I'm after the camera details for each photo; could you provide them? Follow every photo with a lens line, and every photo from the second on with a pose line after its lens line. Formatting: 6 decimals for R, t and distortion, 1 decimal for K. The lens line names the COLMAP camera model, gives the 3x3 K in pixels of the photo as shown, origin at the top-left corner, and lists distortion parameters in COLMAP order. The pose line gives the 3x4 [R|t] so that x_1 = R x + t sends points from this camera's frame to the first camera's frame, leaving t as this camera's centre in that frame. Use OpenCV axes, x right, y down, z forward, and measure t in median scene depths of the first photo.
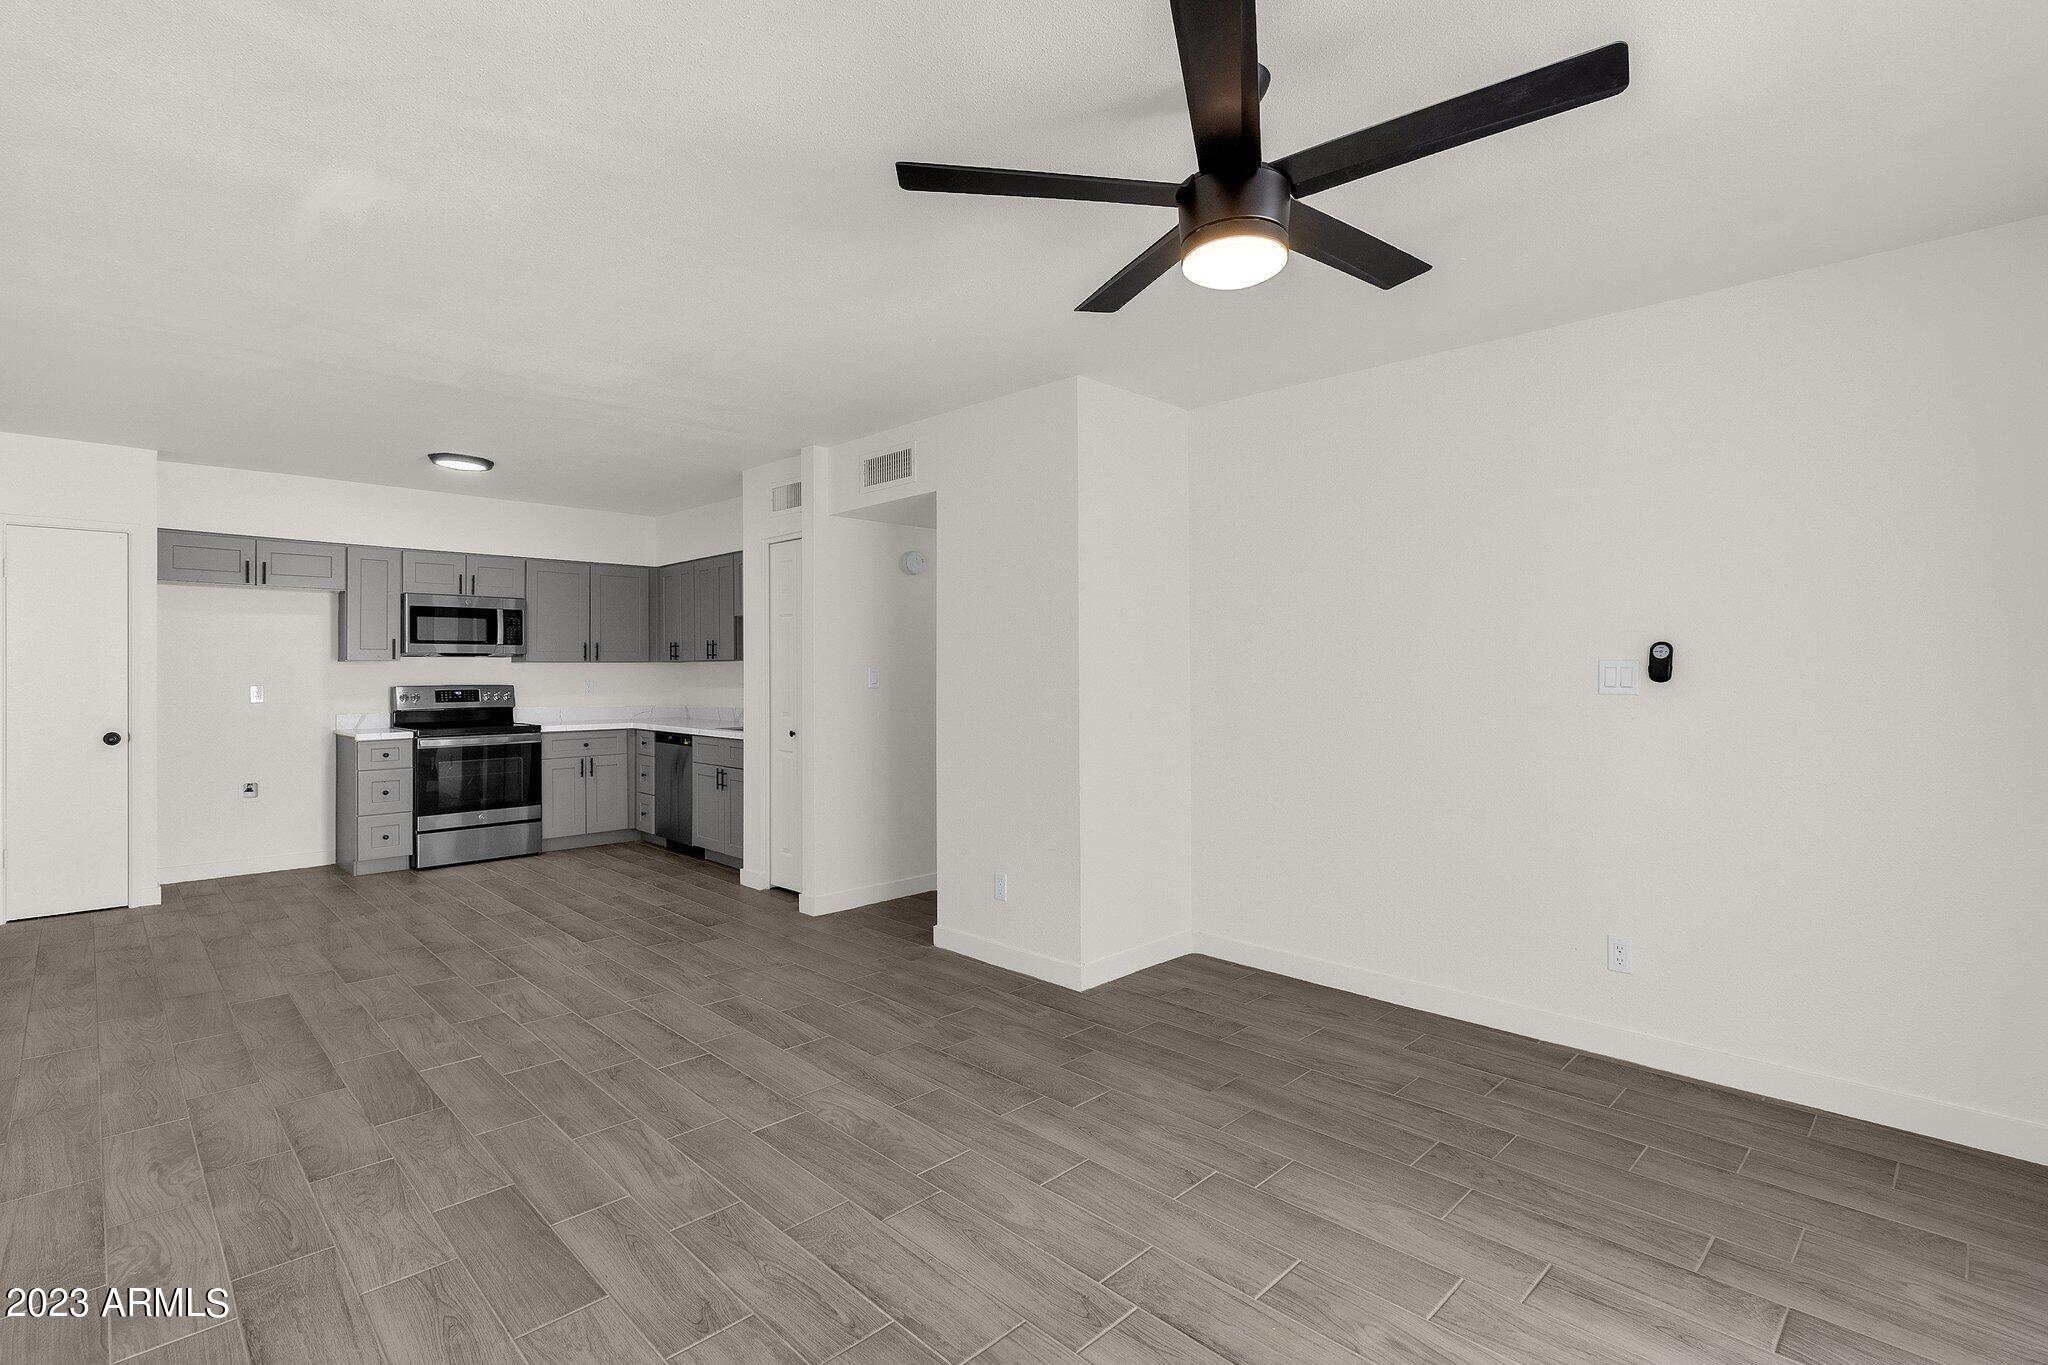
lens RADIAL K [[963.5, 0, 1016.9], [0, 963.5, 659.7], [0, 0, 1]] dist [0.004557, 0.002987]
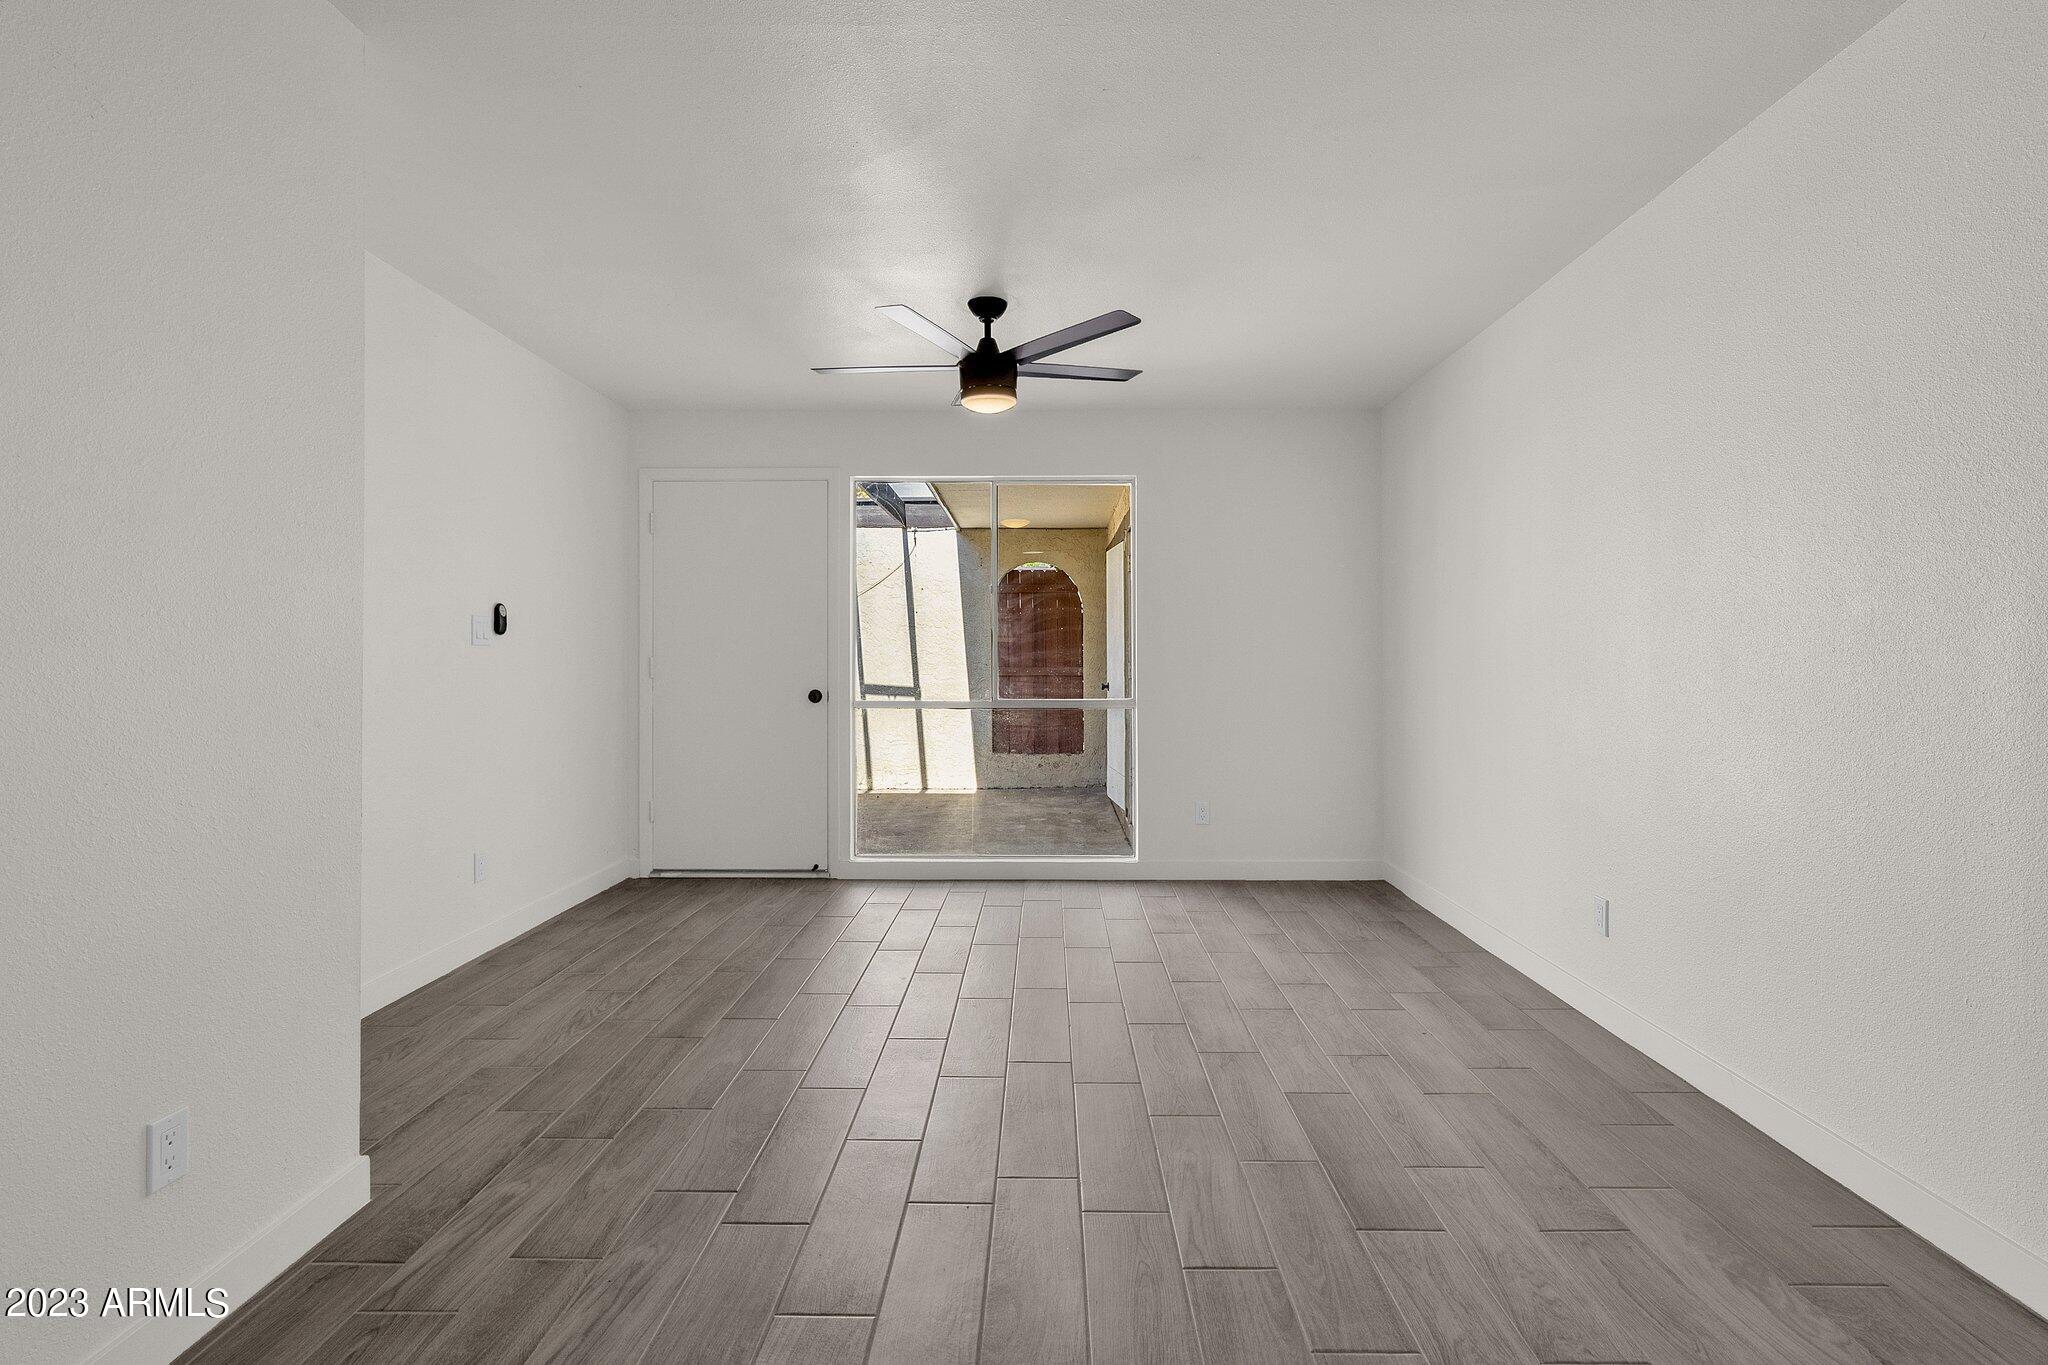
lens RADIAL K [[963.5, 0, 1033.7], [0, 963.5, 673.8], [0, 0, 1]] dist [0.004557, 0.002987]
pose [[-0.707066, -0.007612, 0.707106, -0.374865], [-0.004643, 0.999970, 0.006121, 0.031689], [-0.707132, 0.001045, -0.707081, 0.736135]]
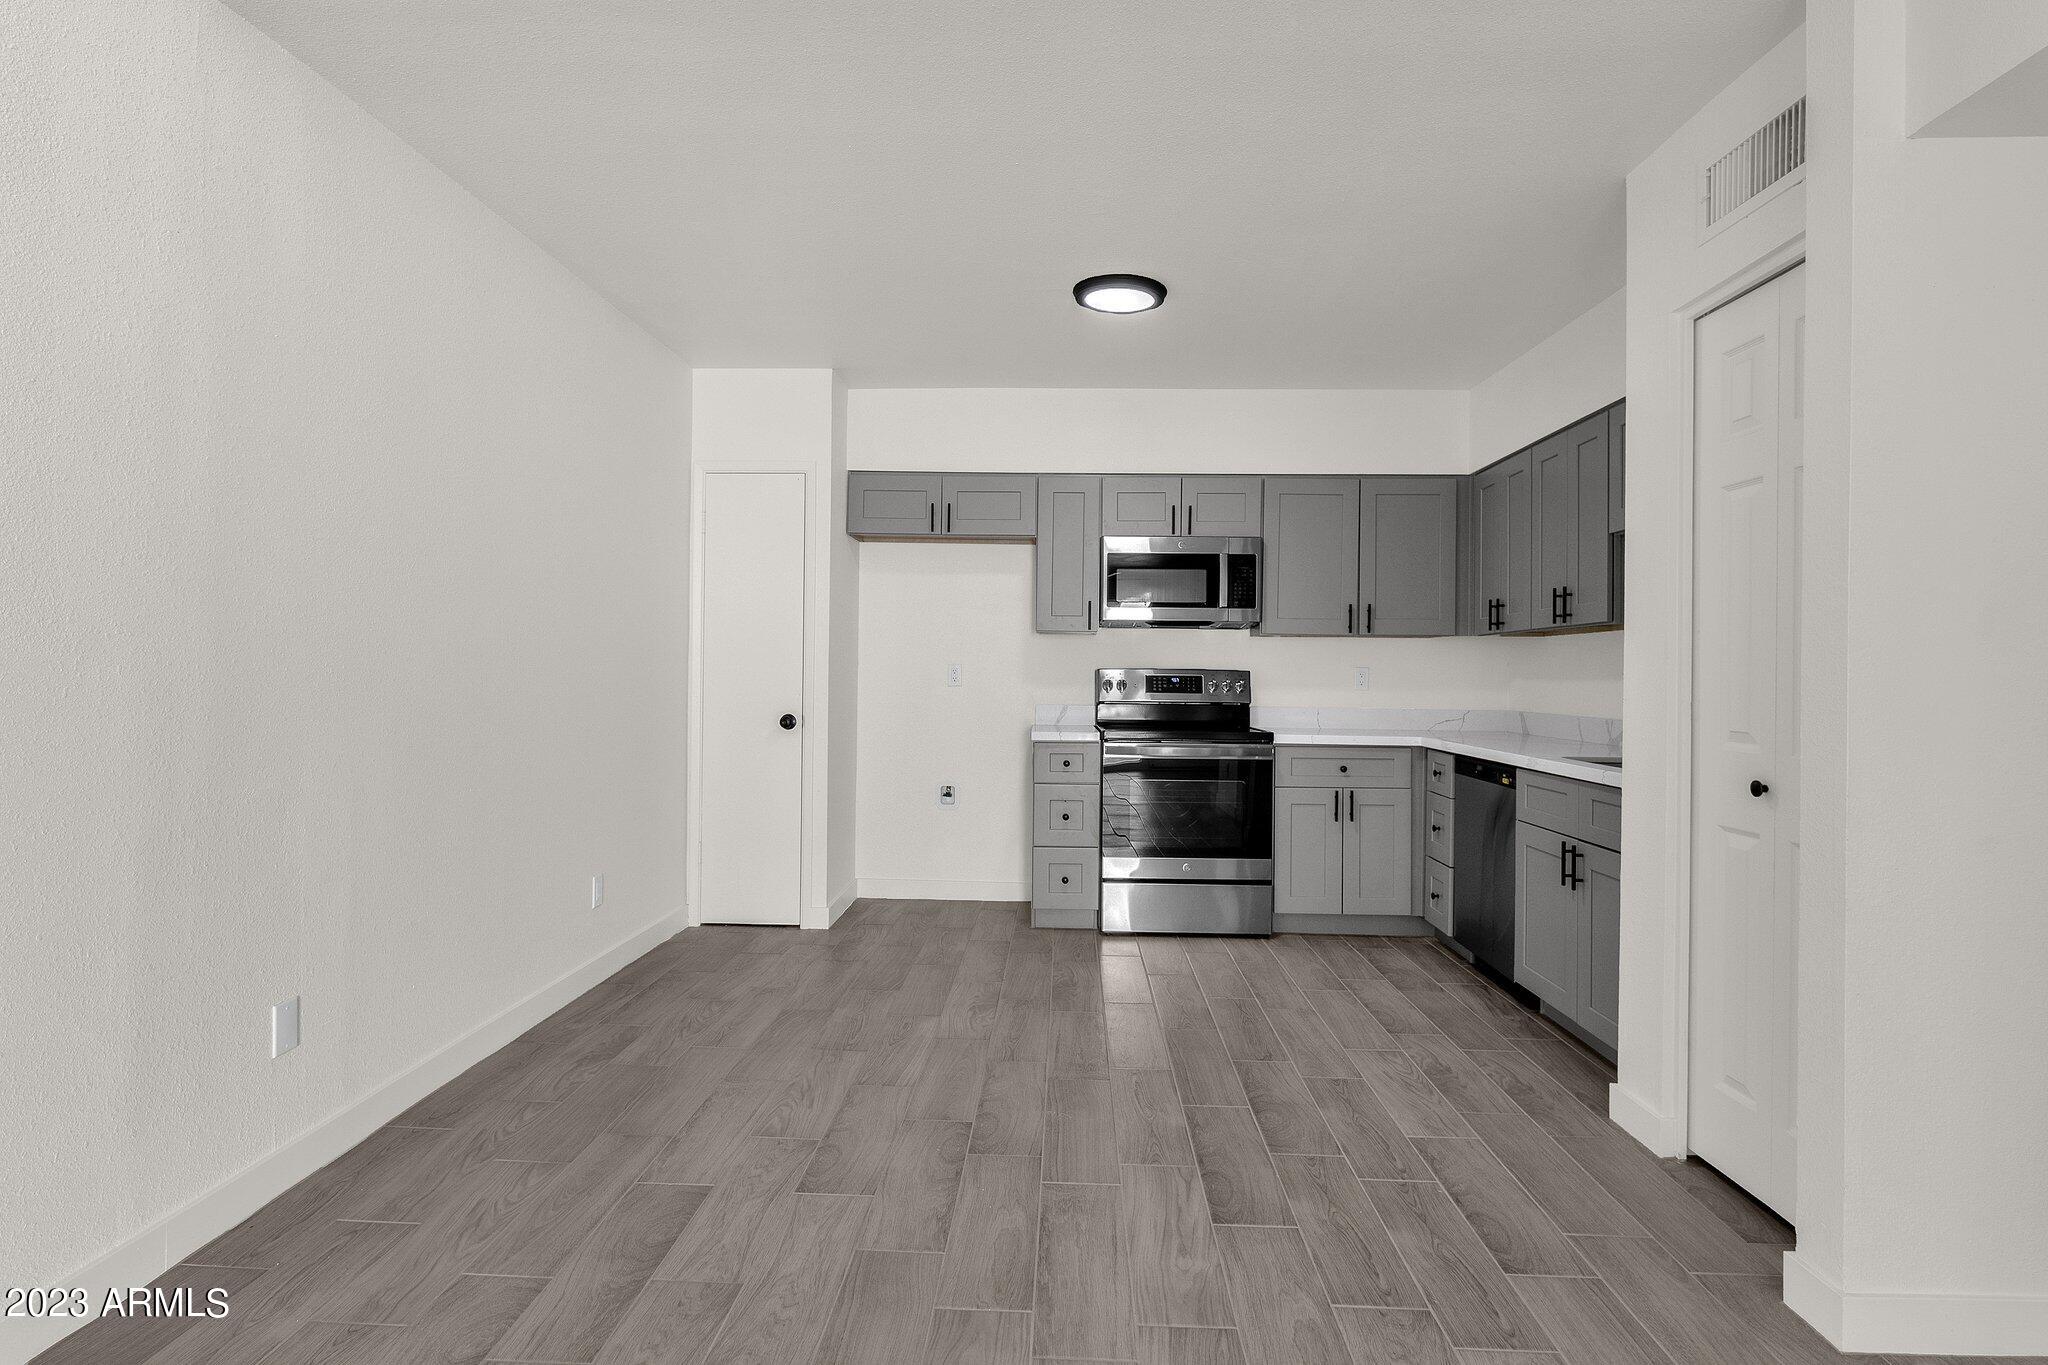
lens RADIAL K [[1044.6, 0, 1038.2], [0, 1044.6, 676.3], [0, 0, 1]] dist [0.008420, -0.002287]
pose [[0.697551, 0.013739, -0.716404, -0.127929], [-0.007568, 0.999902, 0.011806, 0.027652], [0.716496, -0.002814, 0.697586, 0.477108]]
